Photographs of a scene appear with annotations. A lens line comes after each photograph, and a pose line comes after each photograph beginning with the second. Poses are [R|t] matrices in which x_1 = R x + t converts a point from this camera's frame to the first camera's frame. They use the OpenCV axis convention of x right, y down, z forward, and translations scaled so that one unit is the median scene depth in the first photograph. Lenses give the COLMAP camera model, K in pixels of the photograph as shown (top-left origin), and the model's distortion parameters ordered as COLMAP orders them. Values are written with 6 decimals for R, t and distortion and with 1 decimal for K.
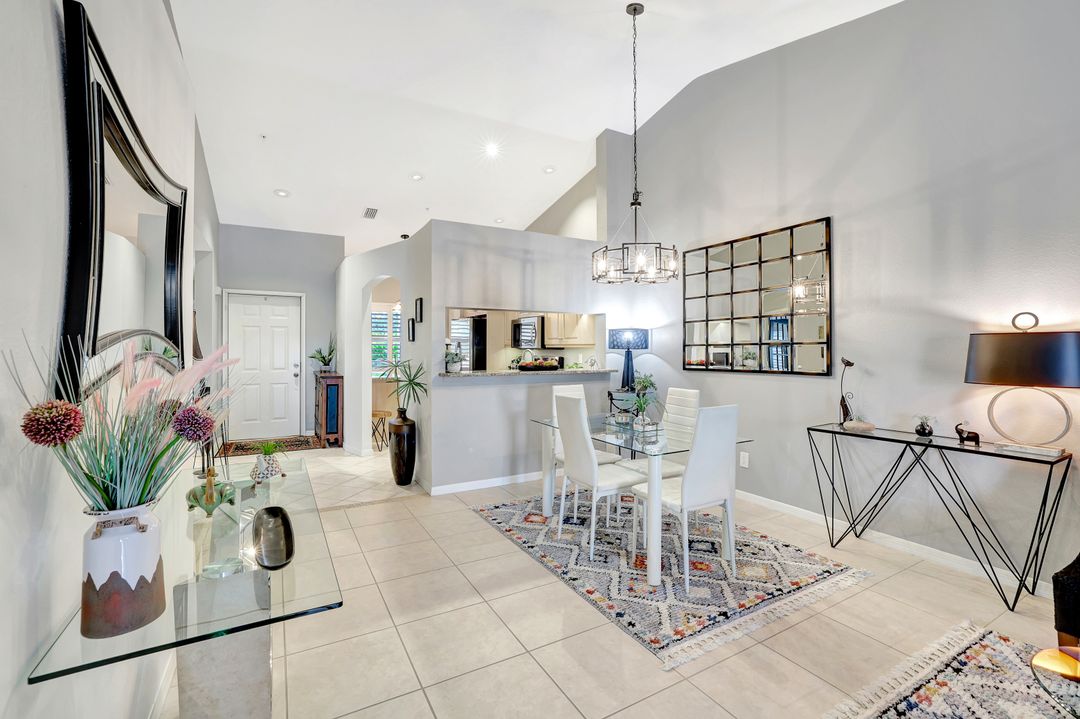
lens RADIAL K [[474.6, 0, 538.5], [0, 474.6, 344.6], [0, 0, 1]] dist [-0.026089, 0.000930]
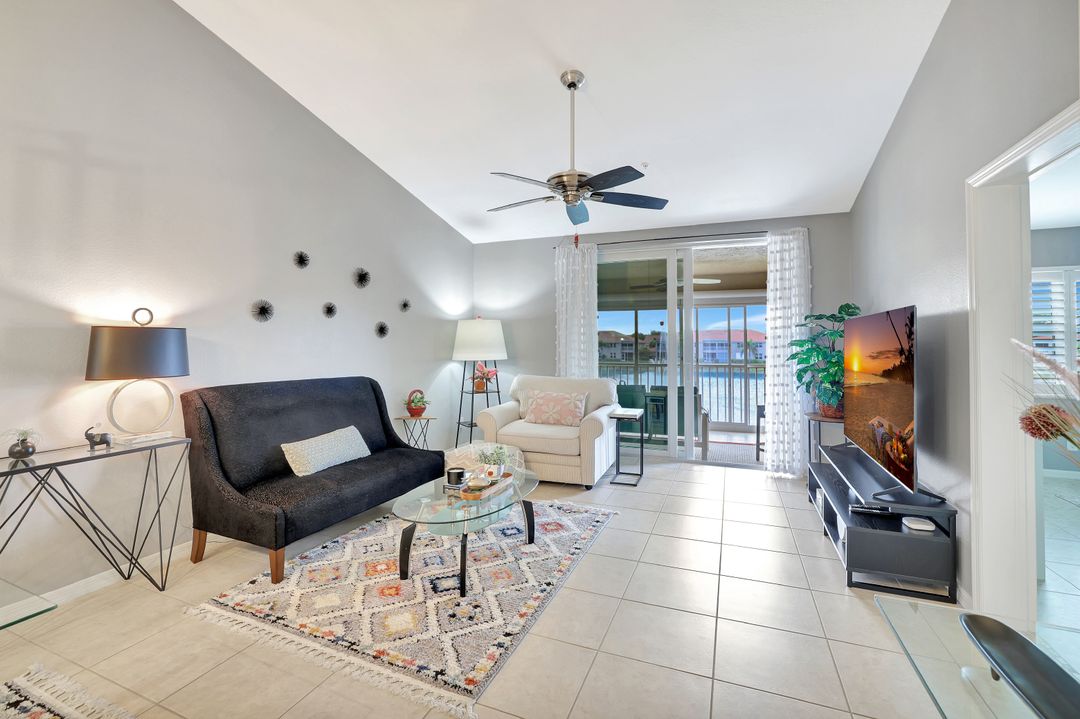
lens RADIAL K [[474.6, 0, 538.5], [0, 474.6, 344.6], [0, 0, 1]] dist [-0.026089, 0.000930]
pose [[-0.619657, -0.001493, 0.784871, -0.175219], [-0.009973, 0.999932, -0.005972, 0.005398], [-0.784809, -0.011528, -0.619630, 0.505947]]
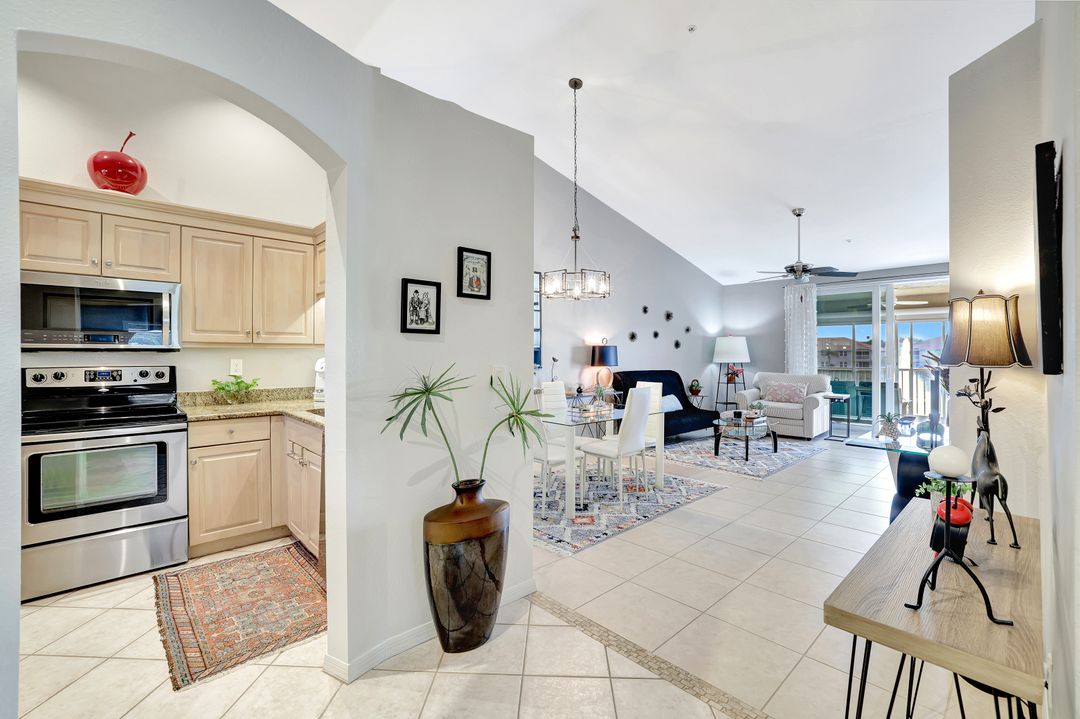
lens RADIAL K [[465.3, 0, 539.0], [0, 465.3, 356.3], [0, 0, 1]] dist [-0.048333, 0.000073]
pose [[-0.232742, -0.007777, 0.972507, -0.744033], [-0.008835, 0.999944, 0.005882, 0.010730], [-0.972498, -0.007224, -0.232798, 1.049994]]
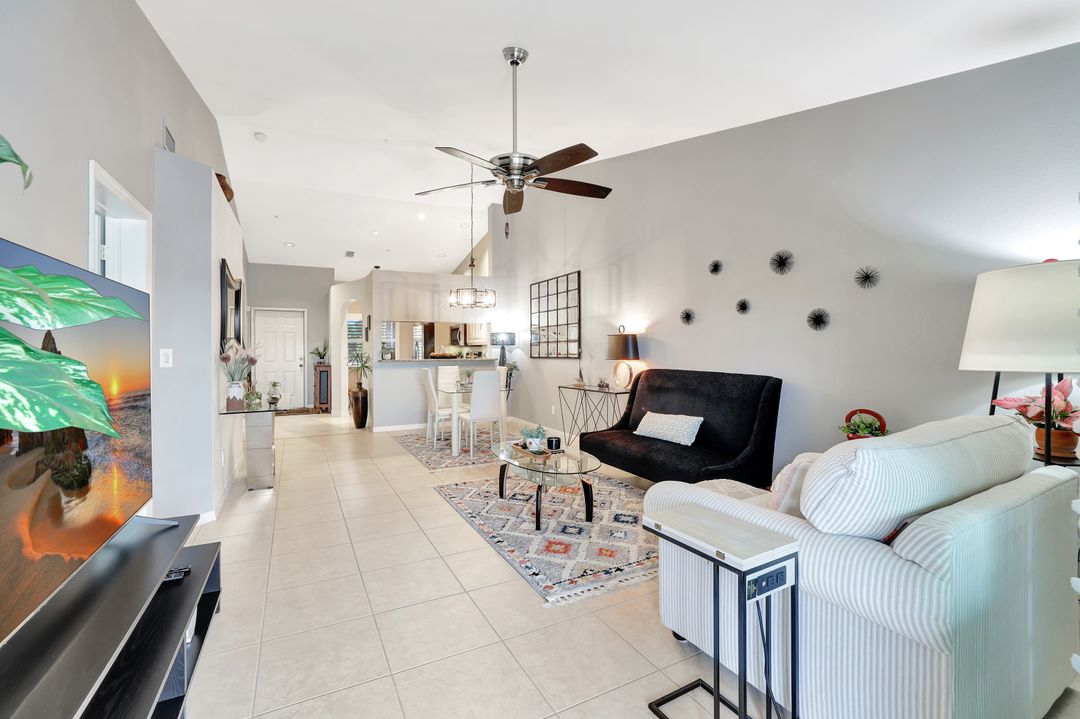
lens RADIAL K [[474.6, 0, 538.5], [0, 474.6, 344.6], [0, 0, 1]] dist [-0.026089, 0.000930]
pose [[0.999374, -0.005870, -0.034888, 0.399292], [0.005833, 0.999982, -0.001182, 0.010036], [0.034894, 0.000978, 0.999391, -0.632989]]
